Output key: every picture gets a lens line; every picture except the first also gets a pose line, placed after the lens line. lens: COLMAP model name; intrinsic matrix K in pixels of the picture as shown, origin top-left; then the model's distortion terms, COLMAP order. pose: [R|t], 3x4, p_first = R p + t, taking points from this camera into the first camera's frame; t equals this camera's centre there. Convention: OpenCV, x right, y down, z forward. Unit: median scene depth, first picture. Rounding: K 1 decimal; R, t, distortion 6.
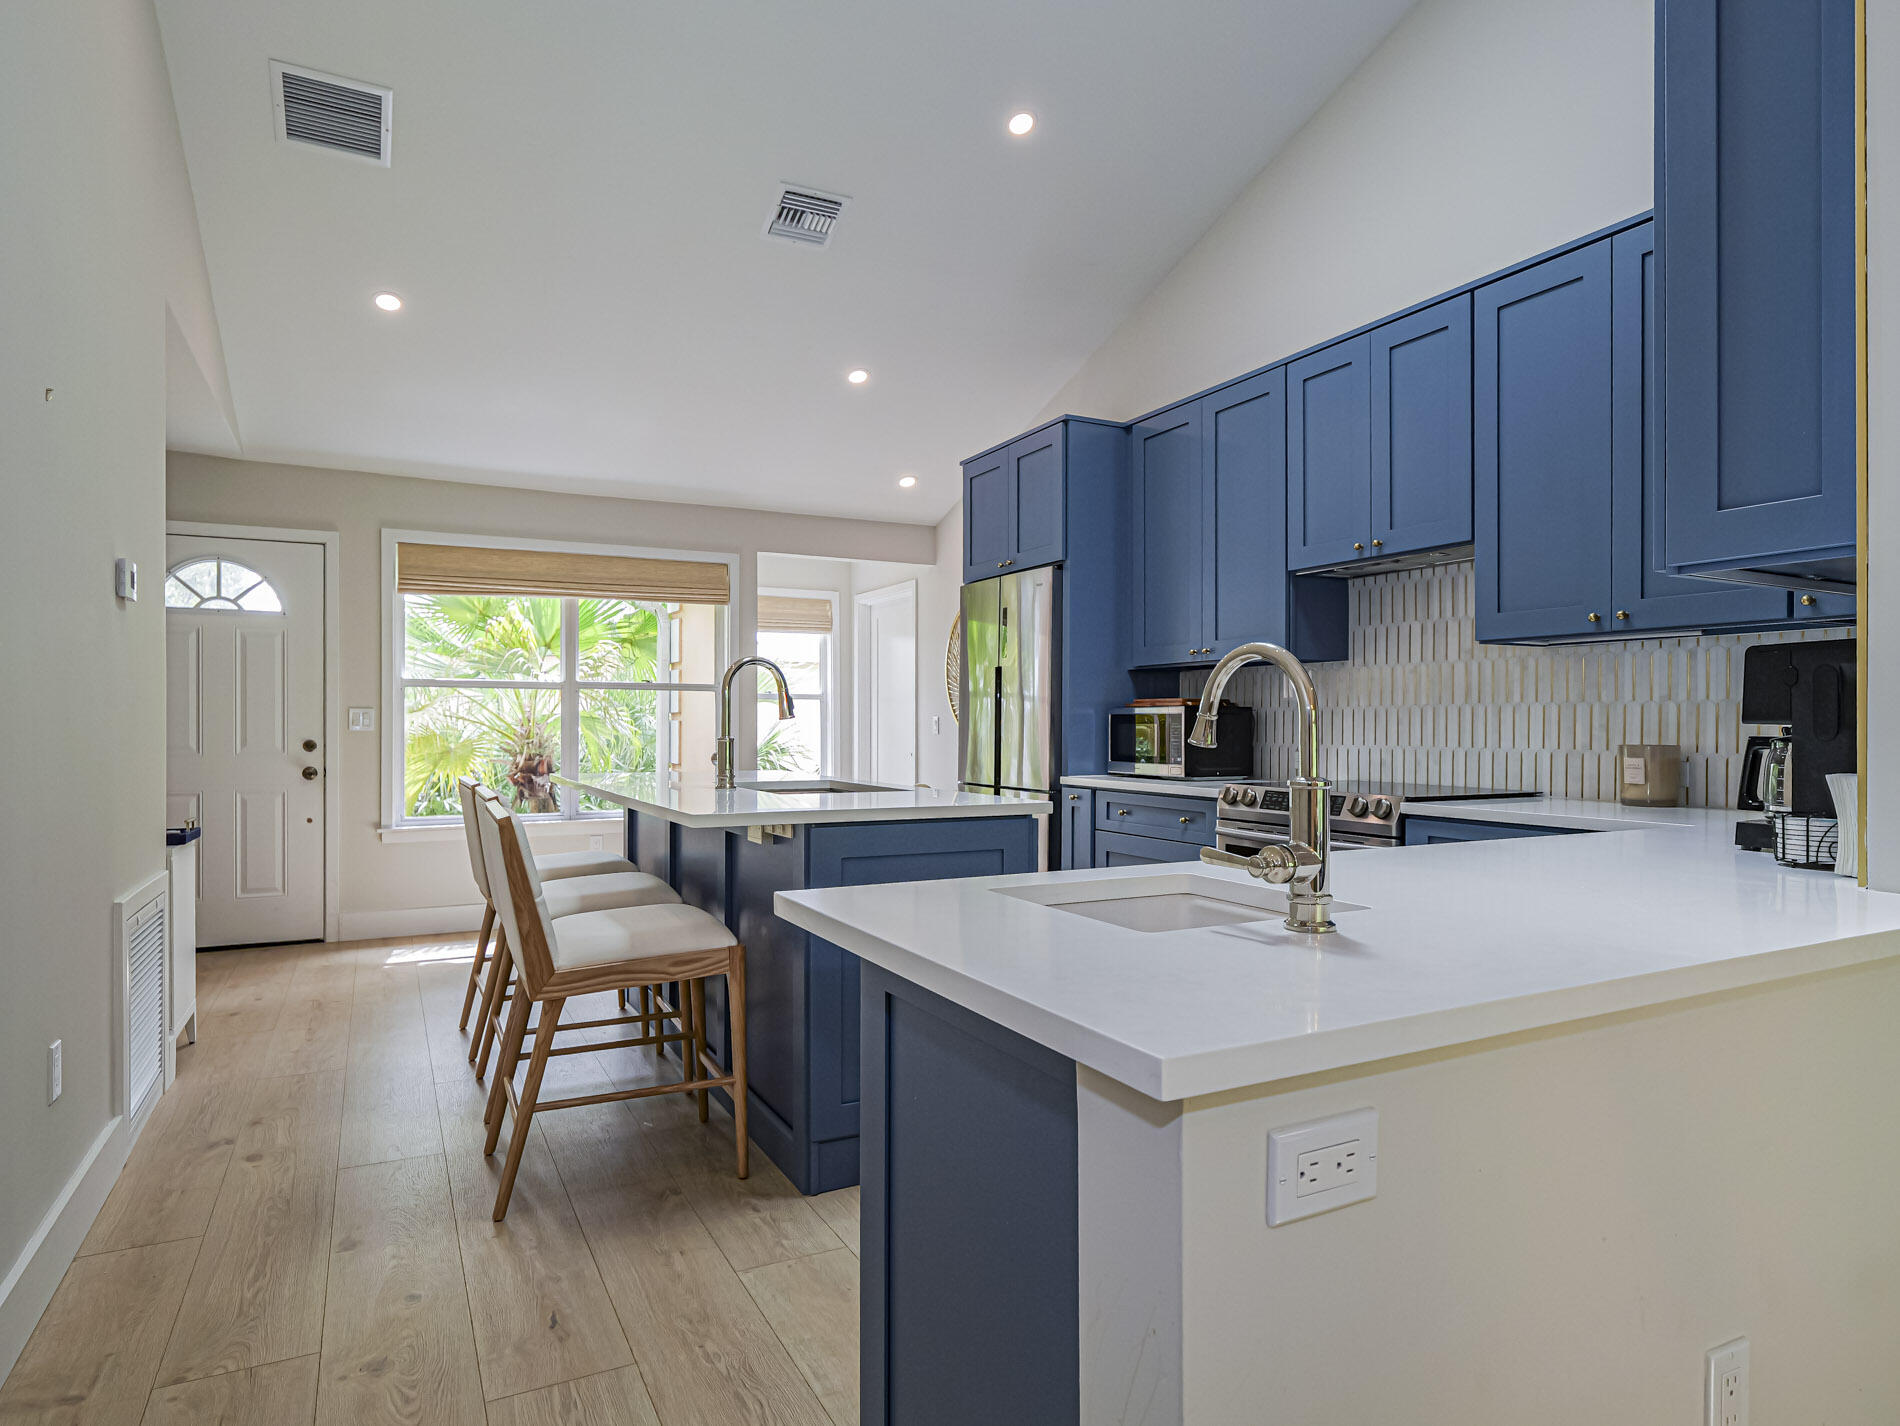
lens RADIAL K [[1088.4, 0, 948.9], [0, 1088.4, 714.2], [0, 0, 1]] dist [-0.005311, -0.002230]
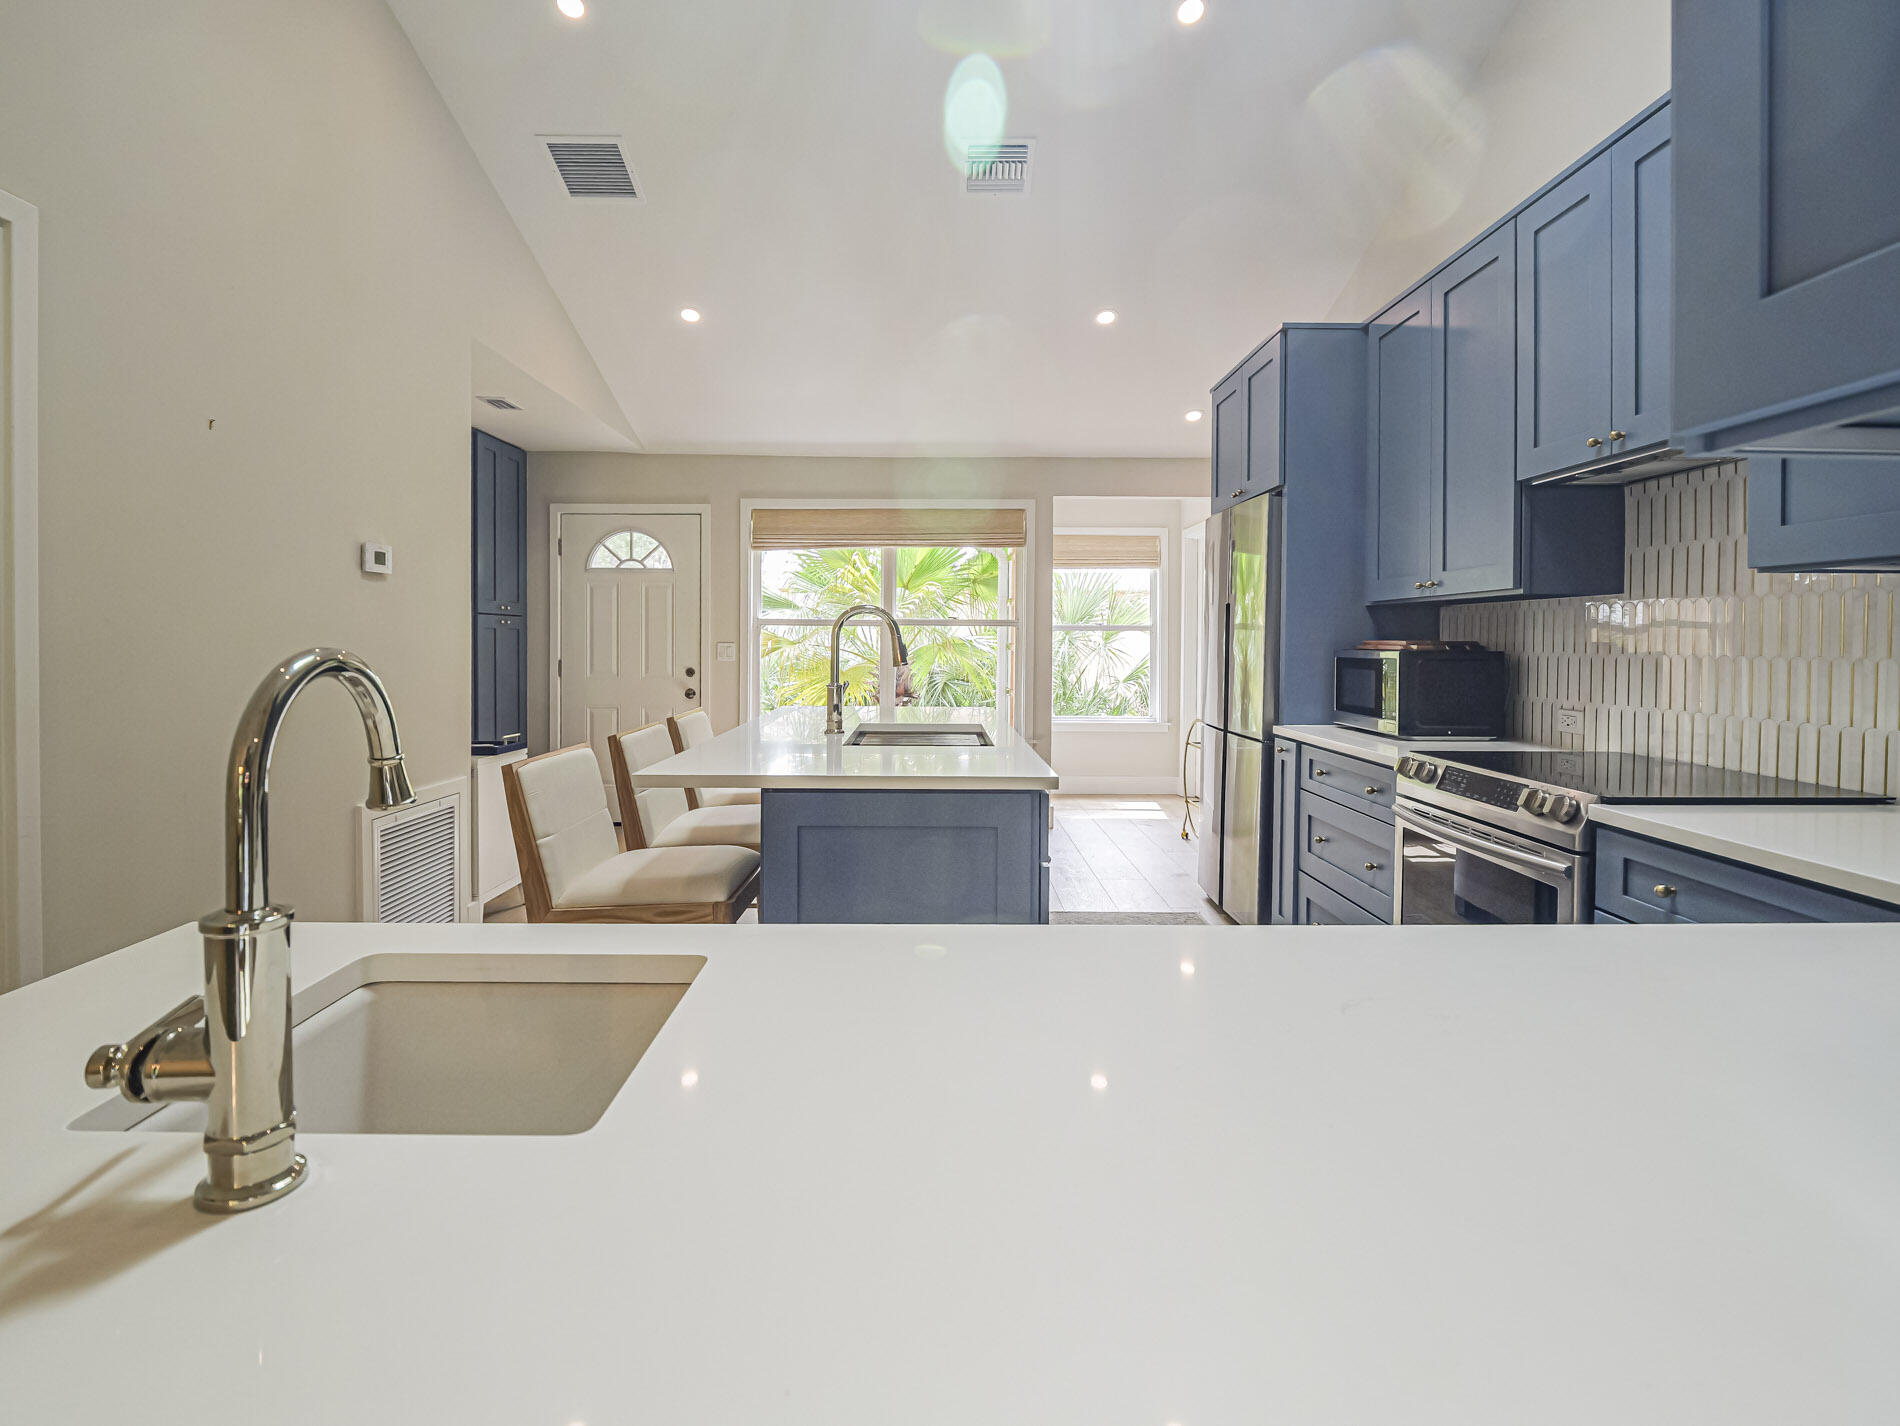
lens RADIAL K [[925.6, 0, 979.6], [0, 925.6, 643.0], [0, 0, 1]] dist [-0.013399, -0.000223]
pose [[0.889819, 0.005124, -0.456286, 0.232723], [0.000858, 0.999916, 0.012902, -0.021101], [0.456314, -0.011872, 0.889740, 0.202521]]
